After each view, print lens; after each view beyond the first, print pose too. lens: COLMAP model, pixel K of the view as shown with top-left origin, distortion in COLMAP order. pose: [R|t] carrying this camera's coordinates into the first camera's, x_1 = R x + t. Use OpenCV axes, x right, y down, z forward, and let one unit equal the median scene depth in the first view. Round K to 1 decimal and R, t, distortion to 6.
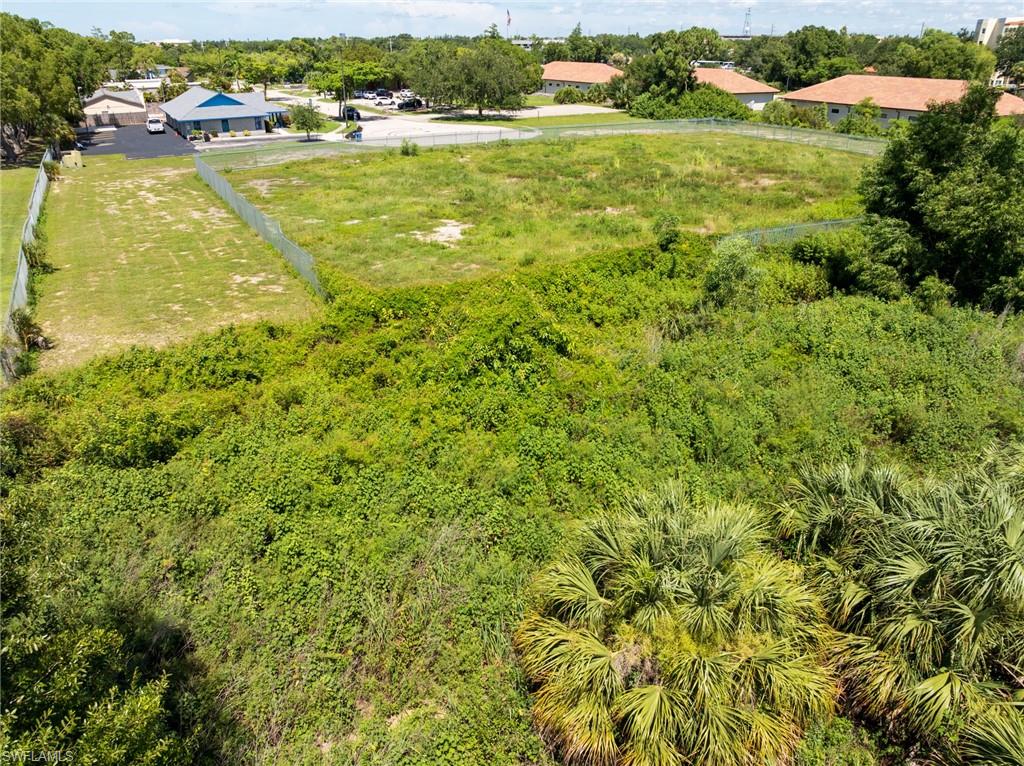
lens RADIAL K [[718.6, 0, 522.4], [0, 718.6, 386.9], [0, 0, 1]] dist [-0.050618, 0.022636]
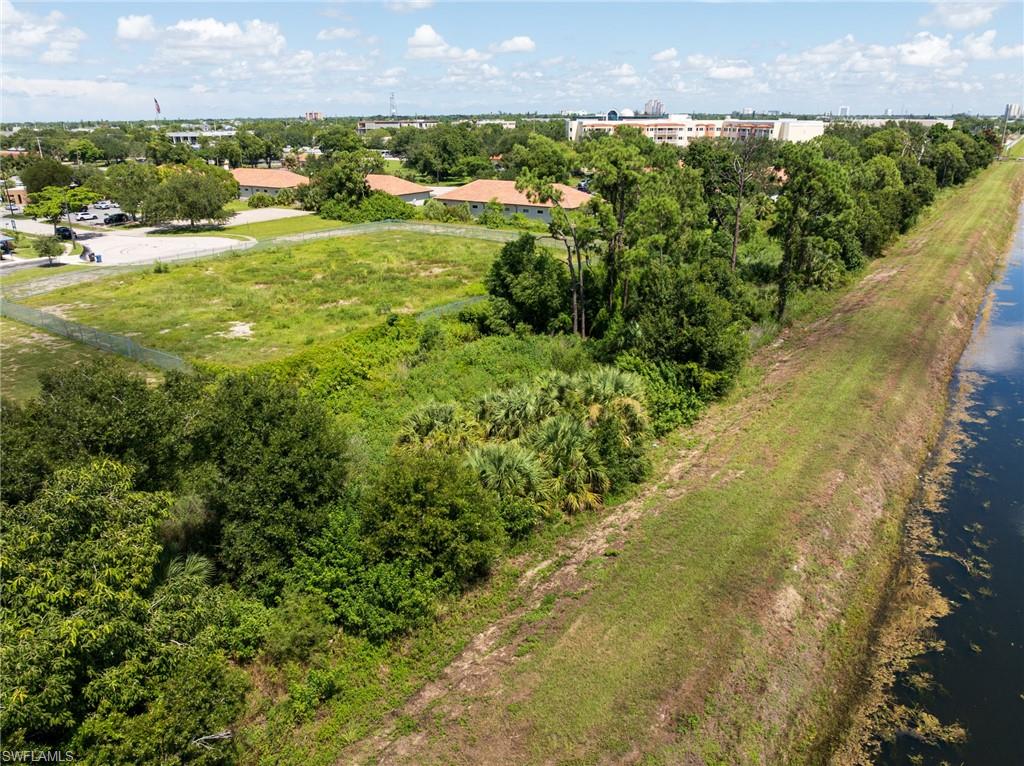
lens RADIAL K [[718.6, 0, 514.4], [0, 718.6, 409.0], [0, 0, 1]] dist [-0.050618, 0.022636]
pose [[0.907312, -0.164357, 0.387003, -0.177389], [0.187277, 0.982061, -0.021991, 0.079658], [-0.376446, 0.092429, 0.921816, -0.533081]]
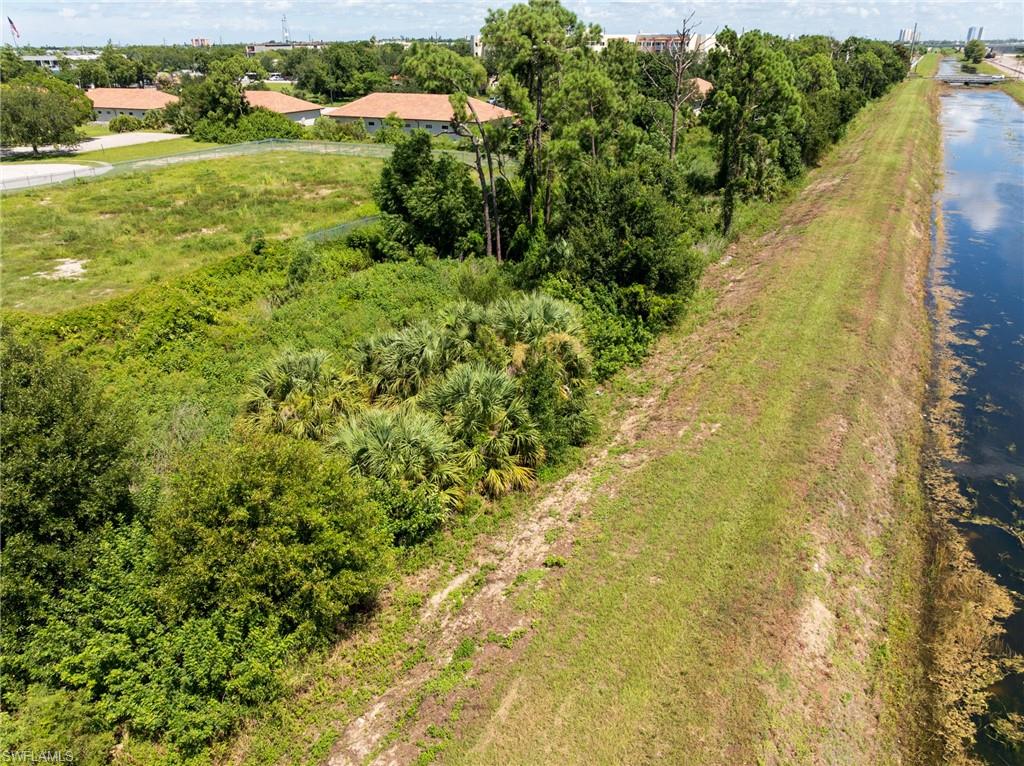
lens RADIAL K [[718.6, 0, 511.8], [0, 718.6, 396.2], [0, 0, 1]] dist [-0.050618, 0.022636]
pose [[0.851915, -0.238209, 0.466367, -0.071049], [0.233433, 0.969922, 0.068998, 0.073173], [-0.468775, 0.050085, 0.881896, -0.336567]]
